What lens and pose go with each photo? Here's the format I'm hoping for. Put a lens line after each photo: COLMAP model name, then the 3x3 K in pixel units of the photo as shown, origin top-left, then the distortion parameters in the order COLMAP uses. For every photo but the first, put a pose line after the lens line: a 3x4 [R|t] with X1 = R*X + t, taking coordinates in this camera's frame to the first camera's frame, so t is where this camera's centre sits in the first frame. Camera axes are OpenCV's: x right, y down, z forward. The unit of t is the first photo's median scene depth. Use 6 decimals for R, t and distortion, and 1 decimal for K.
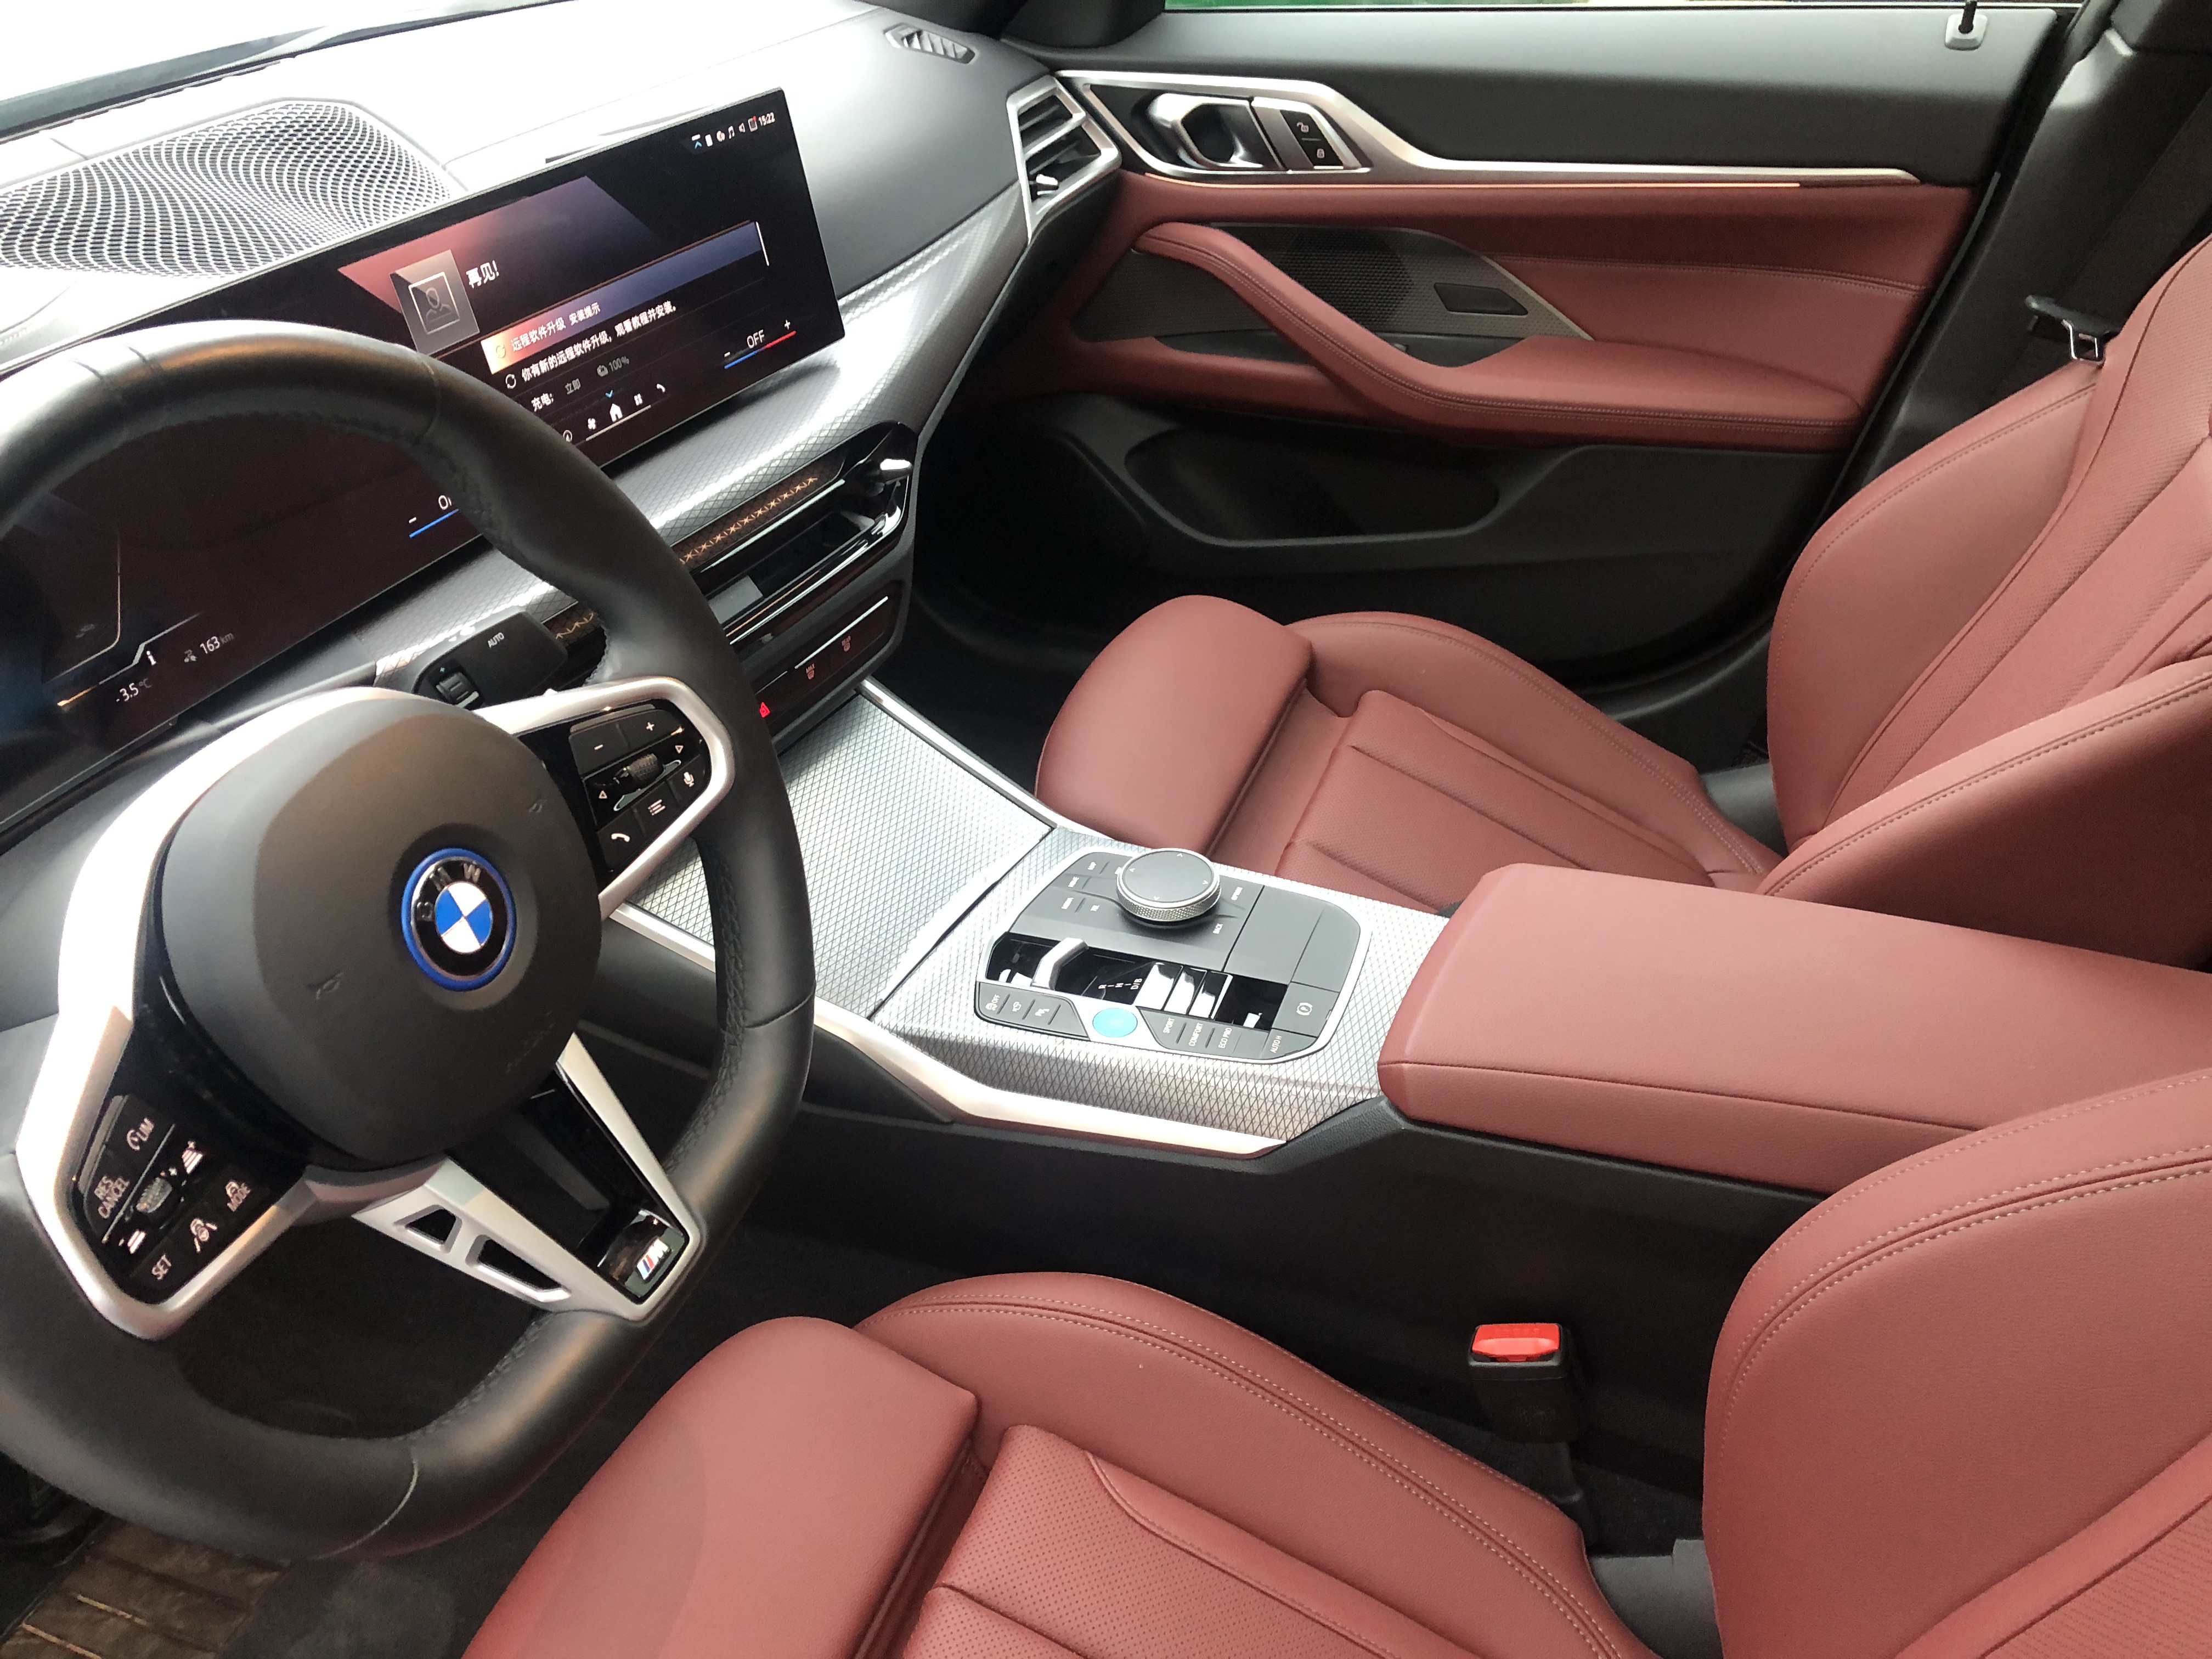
lens RADIAL K [[1815.3, 0, 1119.0], [0, 1815.3, 814.1], [0, 0, 1]] dist [0.009764, 0.007228]
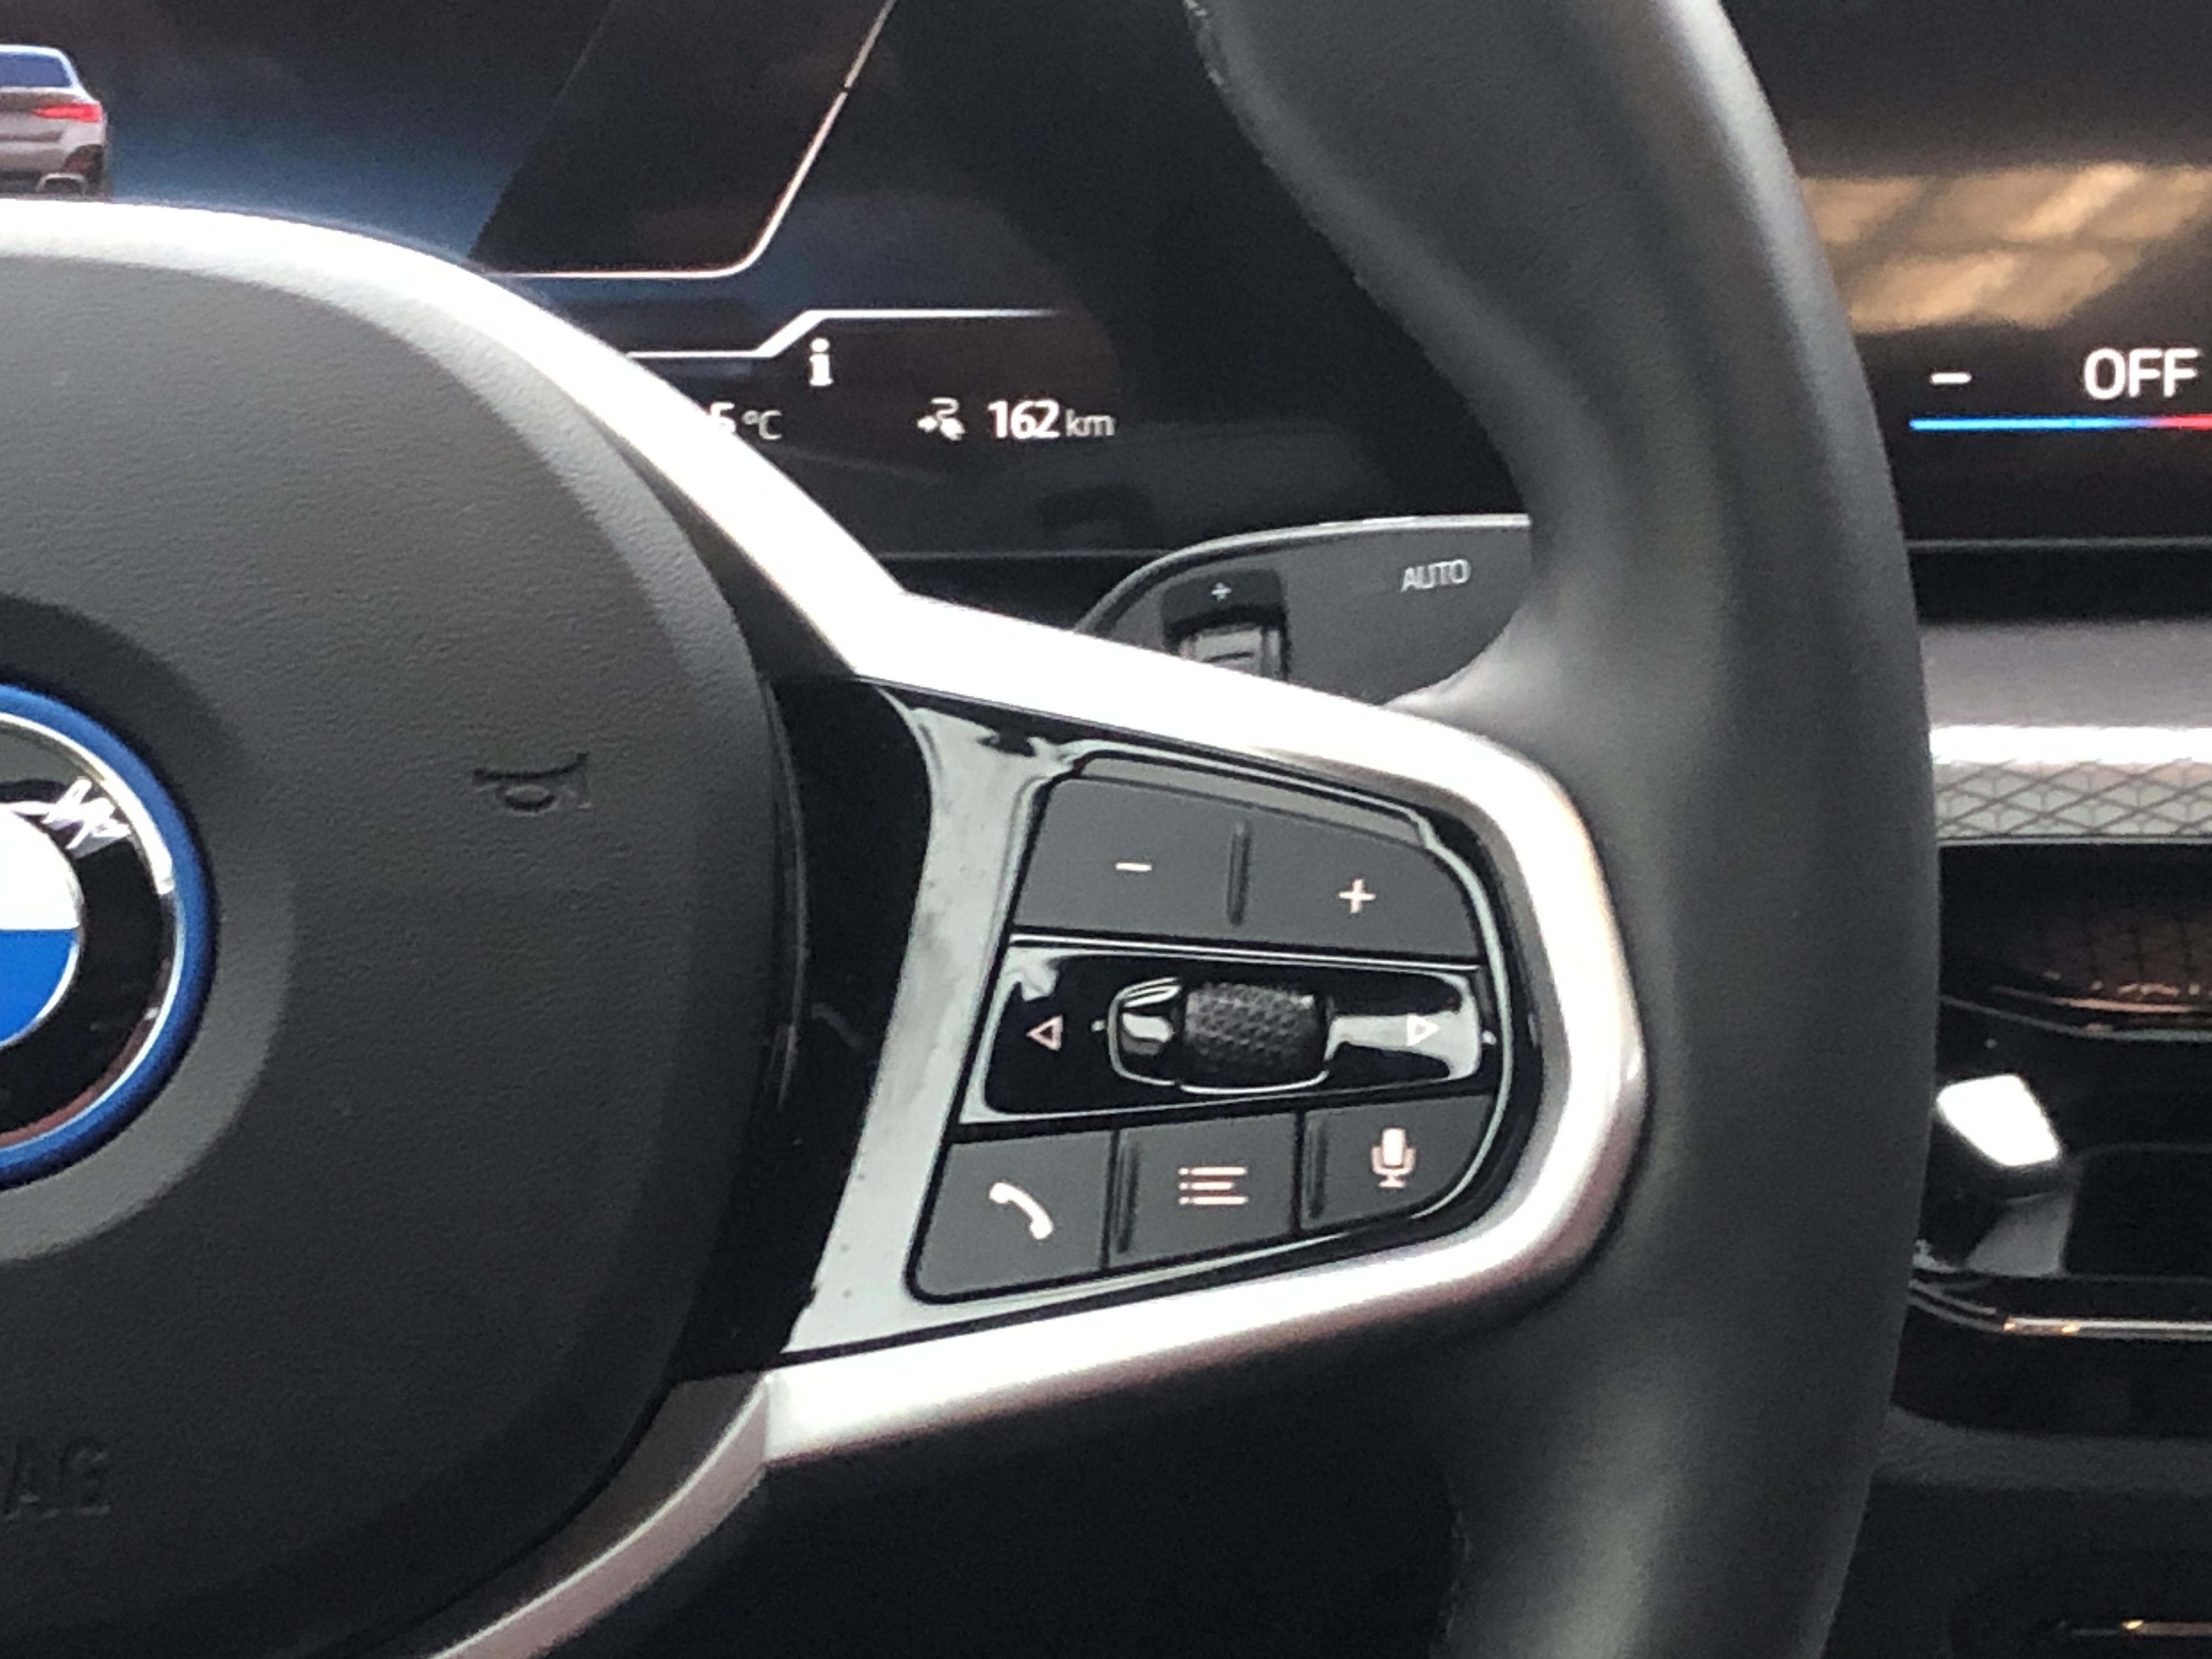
lens RADIAL K [[5869.5, 0, 1106.0], [0, 5869.5, 829.5], [0, 0, 1]] dist [0.017071, -0.242676]
pose [[0.477435, 0.267225, -0.837046, 0.308594], [-0.502523, 0.864498, -0.010641, -0.023141], [0.720782, 0.425715, 0.547028, 0.402682]]
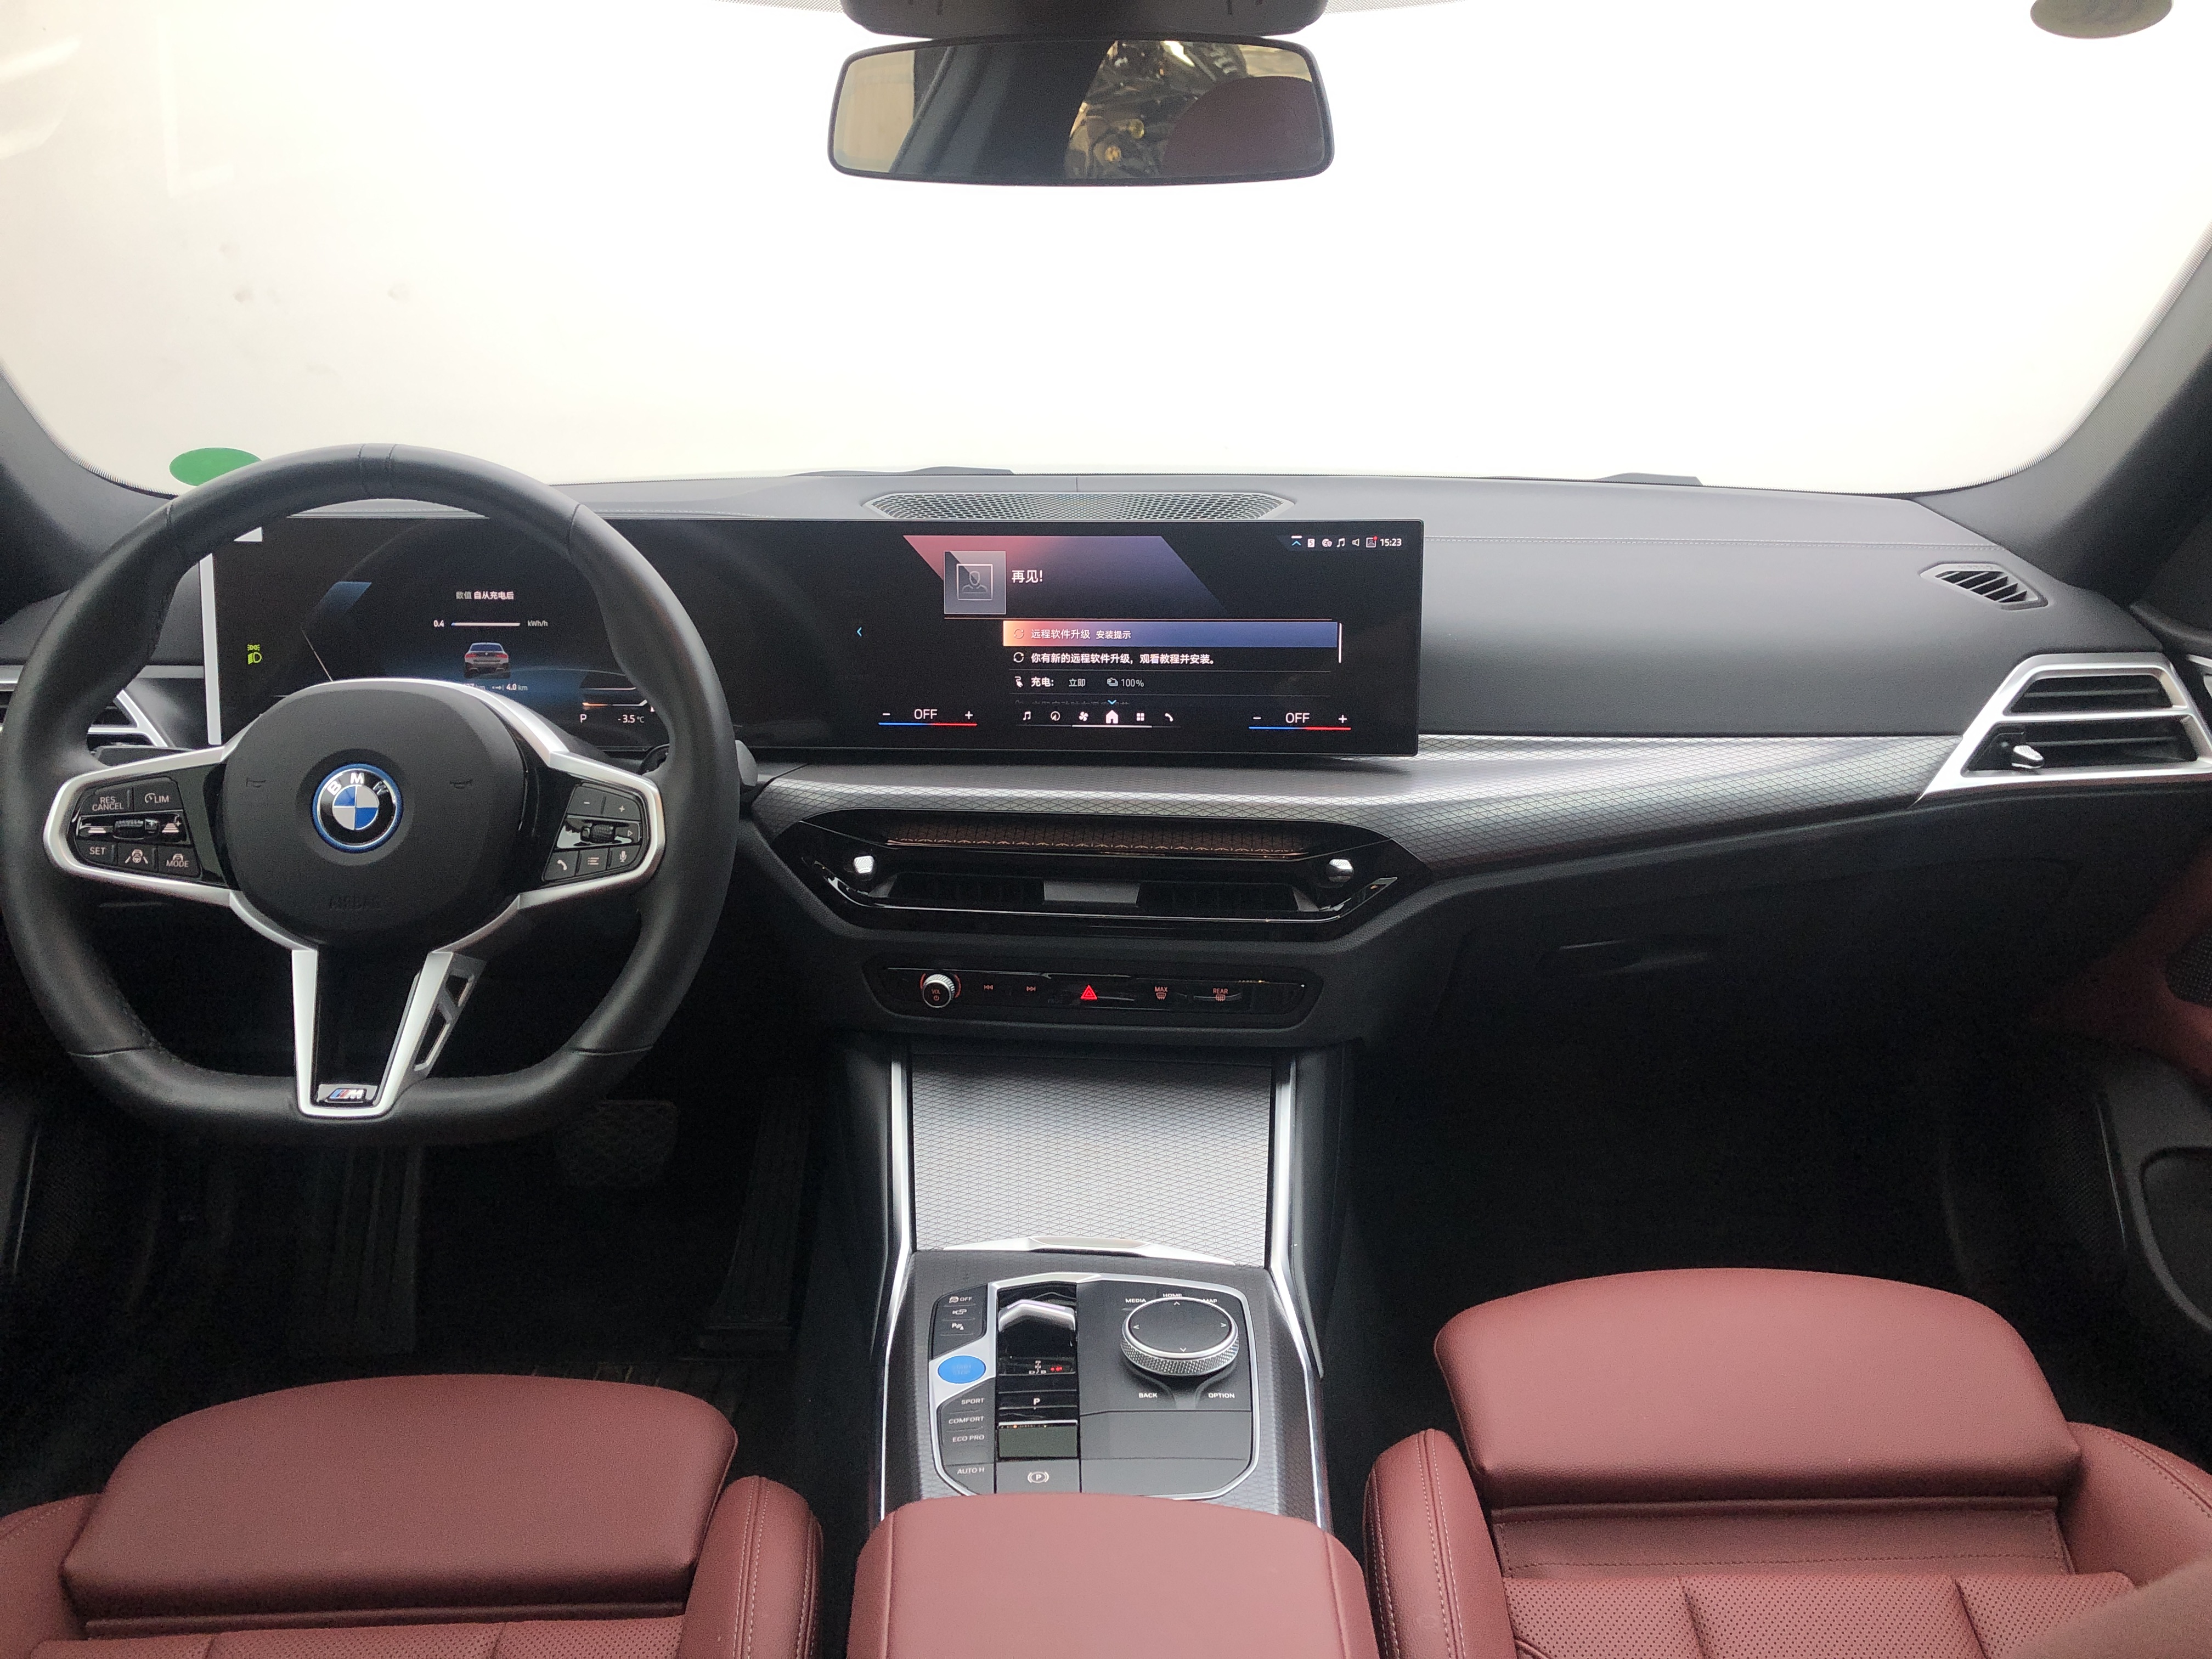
lens RADIAL K [[1806.4, 0, 1101.3], [0, 1806.4, 821.9], [0, 0, 1]] dist [0.136621, -0.199872]
pose [[0.356177, 0.273628, -0.893457, 0.849624], [-0.521930, 0.851361, 0.052668, -0.231031], [0.775066, 0.447563, 0.446049, 0.510215]]
